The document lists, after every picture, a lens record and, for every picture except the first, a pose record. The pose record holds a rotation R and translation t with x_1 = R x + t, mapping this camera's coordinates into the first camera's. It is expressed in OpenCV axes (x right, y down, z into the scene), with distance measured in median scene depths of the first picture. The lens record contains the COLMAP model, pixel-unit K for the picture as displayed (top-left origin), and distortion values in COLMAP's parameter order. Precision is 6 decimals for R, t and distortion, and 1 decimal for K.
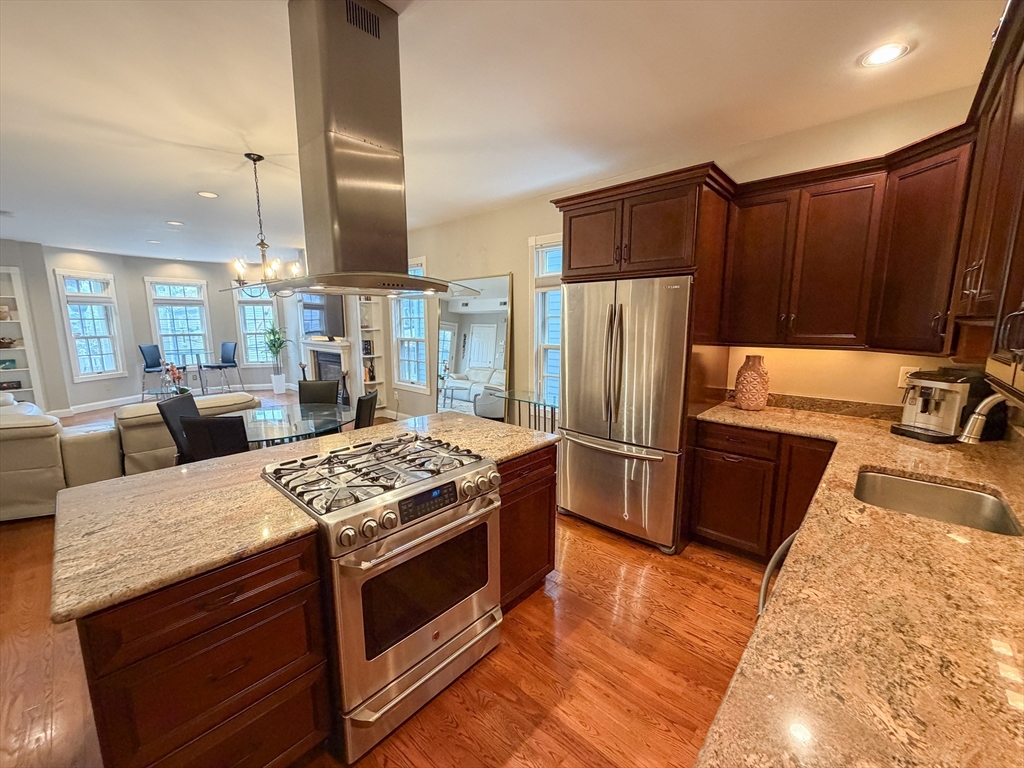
lens RADIAL K [[409.2, 0, 505.7], [0, 409.2, 385.2], [0, 0, 1]] dist [0.002779, -0.000560]
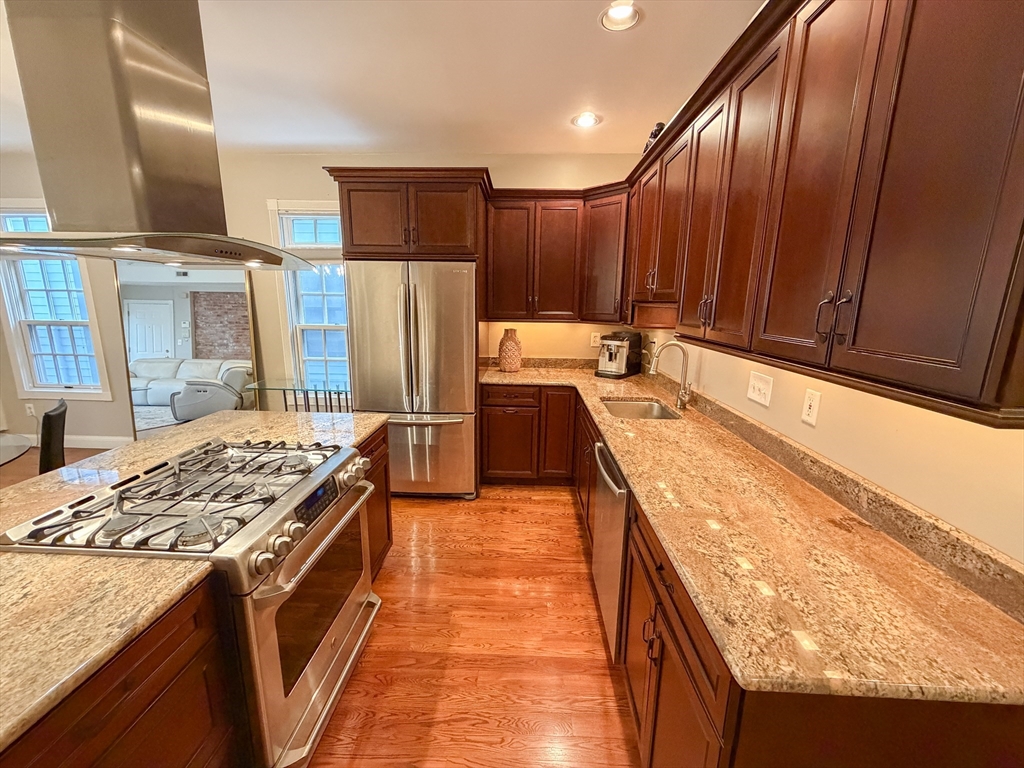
lens RADIAL K [[409.2, 0, 512.9], [0, 409.2, 383.9], [0, 0, 1]] dist [0.002779, -0.000560]
pose [[0.763421, -0.119136, 0.634819, -0.279515], [0.086632, 0.992848, 0.082146, -0.008251], [-0.640065, -0.007717, 0.768282, 0.022627]]
